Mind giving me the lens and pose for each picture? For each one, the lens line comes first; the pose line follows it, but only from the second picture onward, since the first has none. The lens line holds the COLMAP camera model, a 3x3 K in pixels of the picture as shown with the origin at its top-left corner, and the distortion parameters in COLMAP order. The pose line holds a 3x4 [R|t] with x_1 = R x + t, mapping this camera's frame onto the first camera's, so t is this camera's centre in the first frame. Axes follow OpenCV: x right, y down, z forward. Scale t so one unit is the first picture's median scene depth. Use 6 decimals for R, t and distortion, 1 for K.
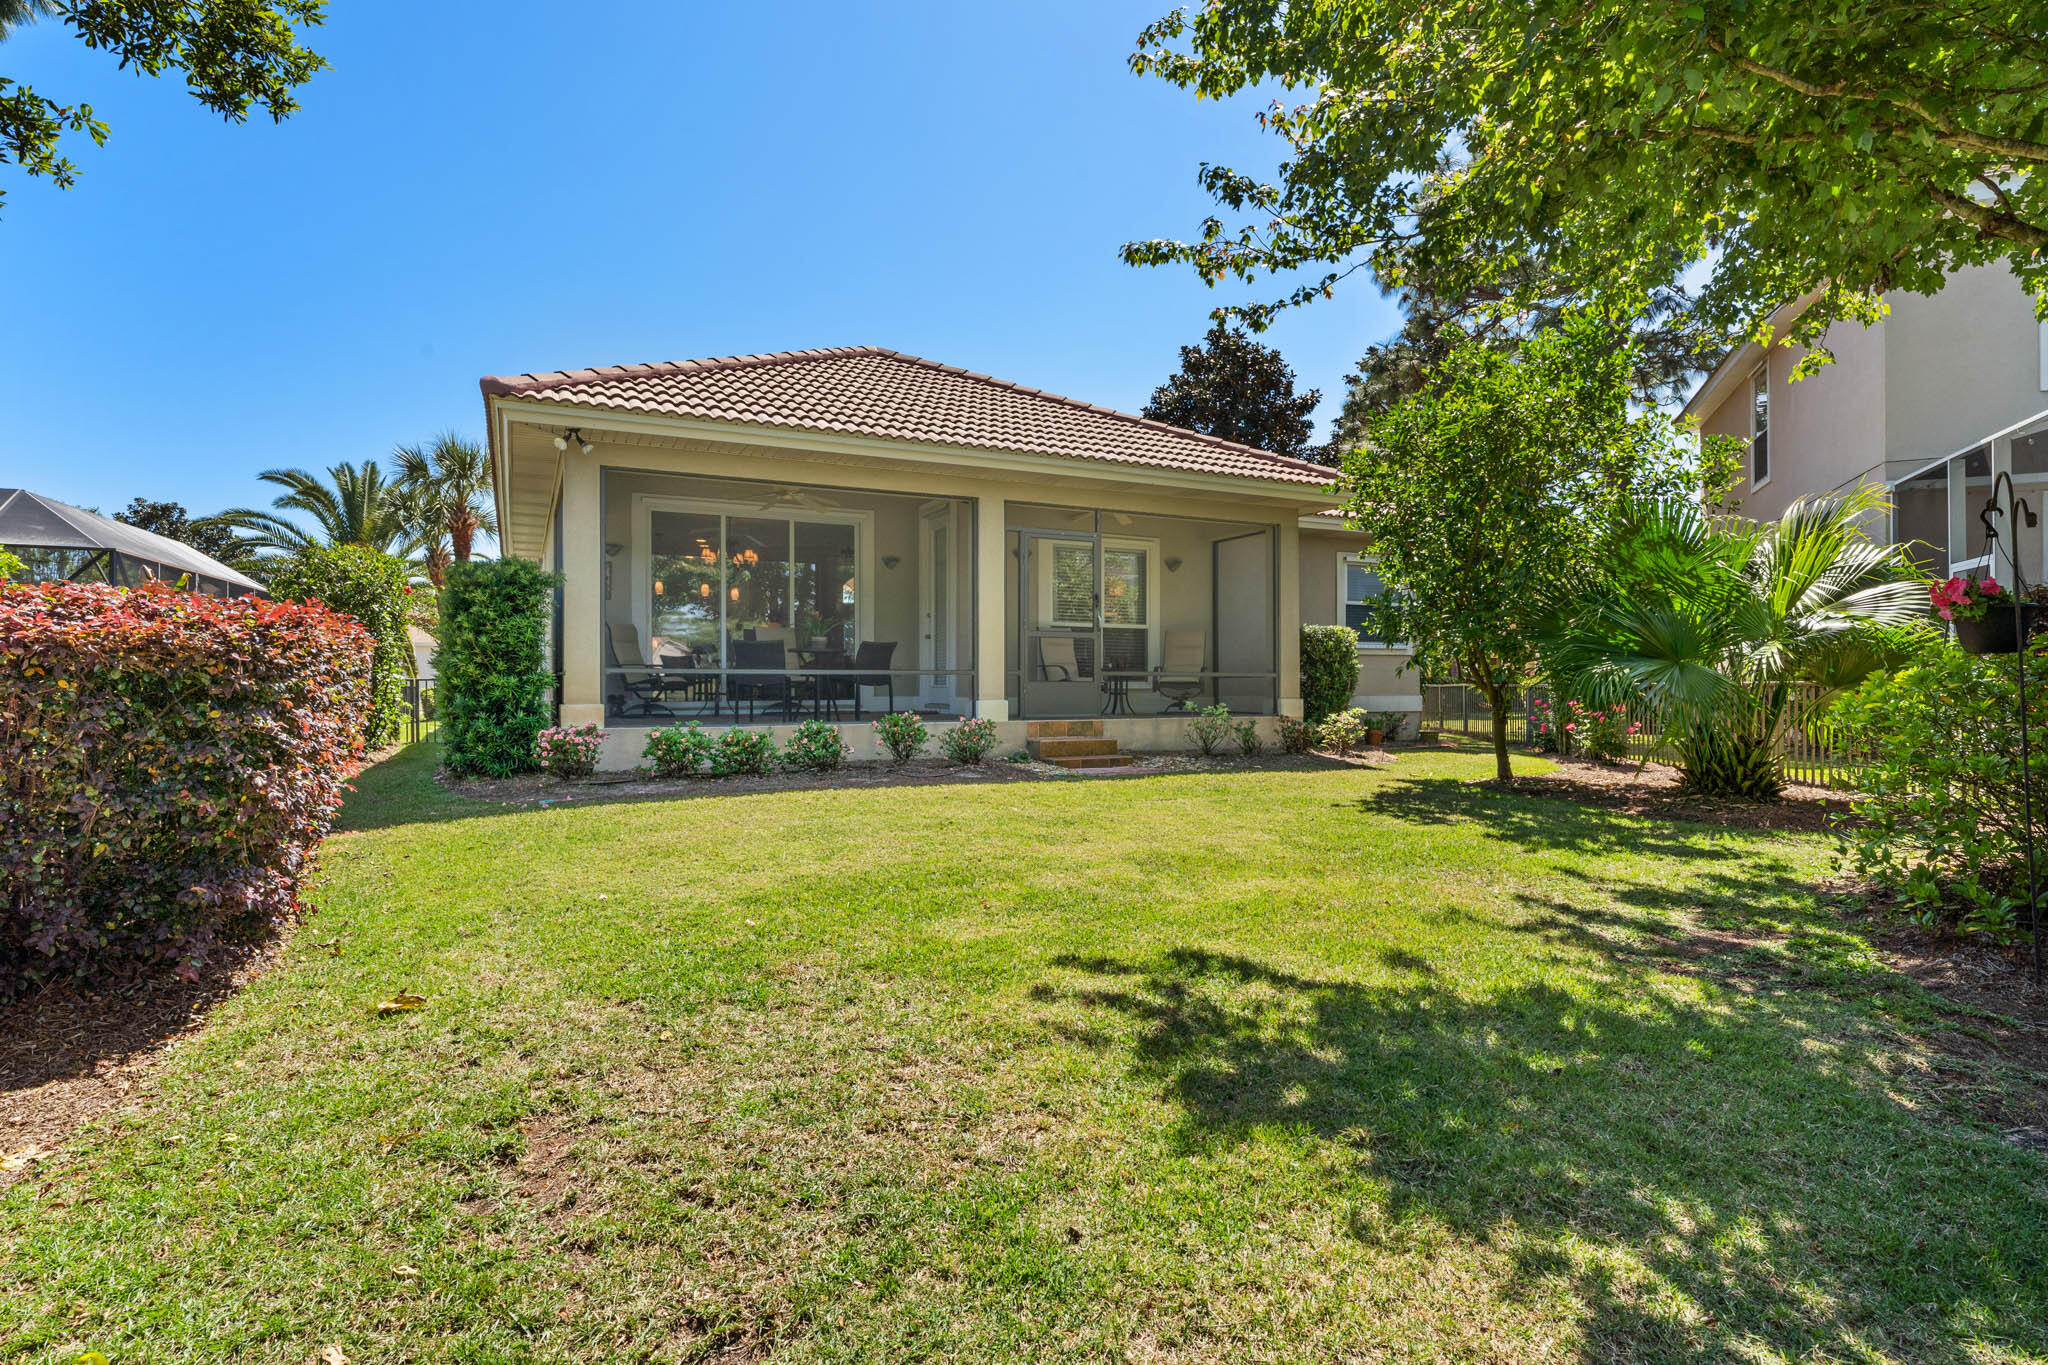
lens RADIAL K [[1031.3, 0, 1021.8], [0, 1031.3, 680.4], [0, 0, 1]] dist [-0.006846, -0.000234]
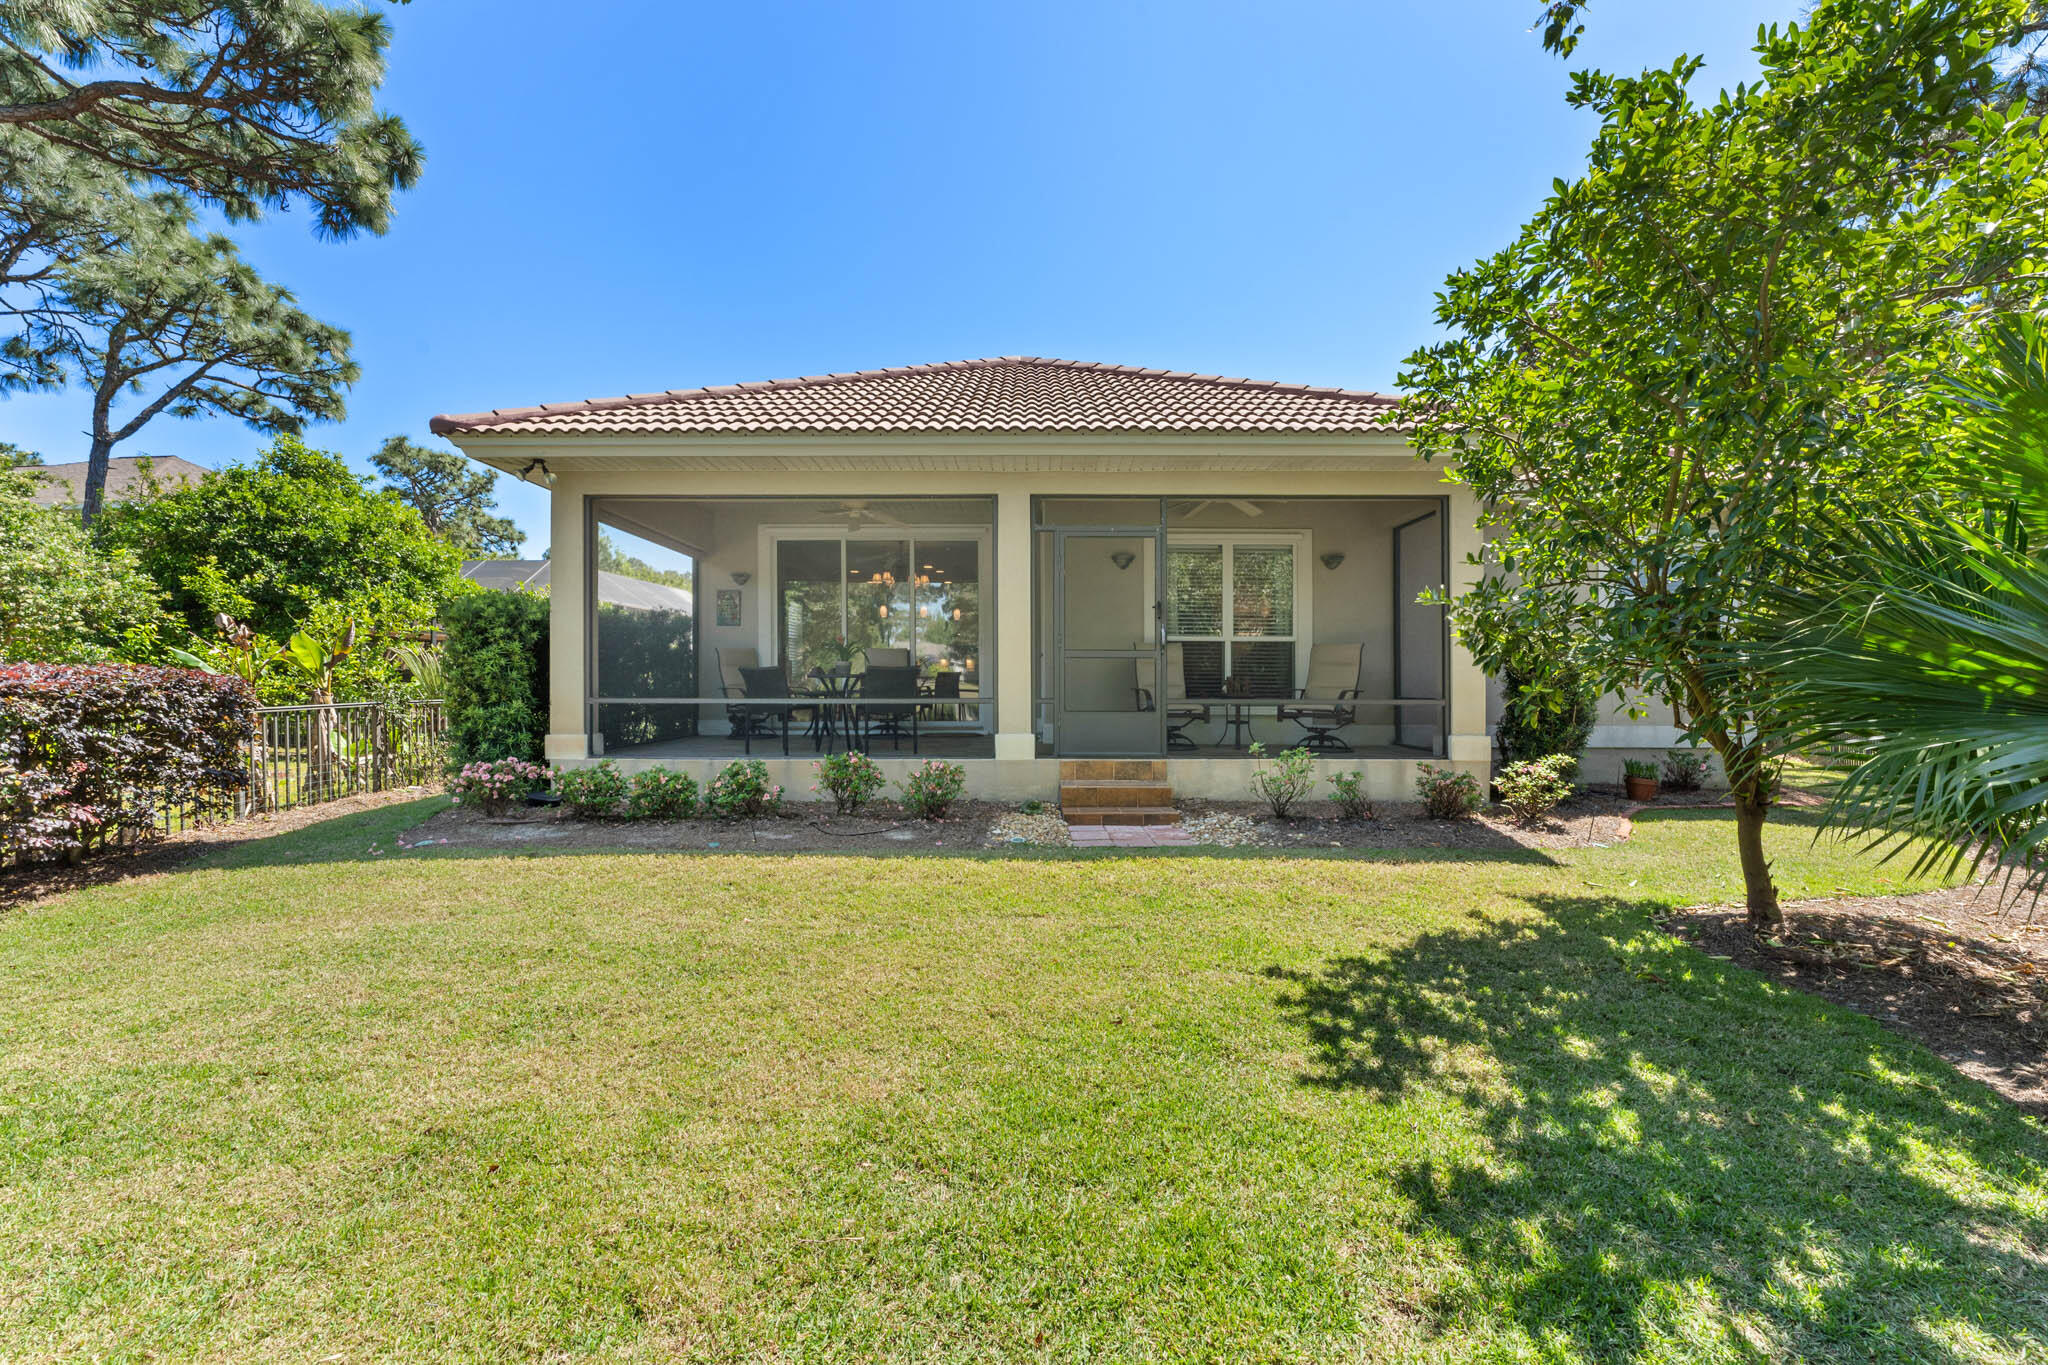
lens RADIAL K [[845.9, 0, 1029.8], [0, 845.9, 678.5], [0, 0, 1]] dist [-0.003359, 0.000123]
pose [[0.896599, -0.001560, -0.442841, 0.286057], [0.000812, 0.999998, -0.001880, -0.024900], [0.442843, 0.001327, 0.896598, 0.388612]]
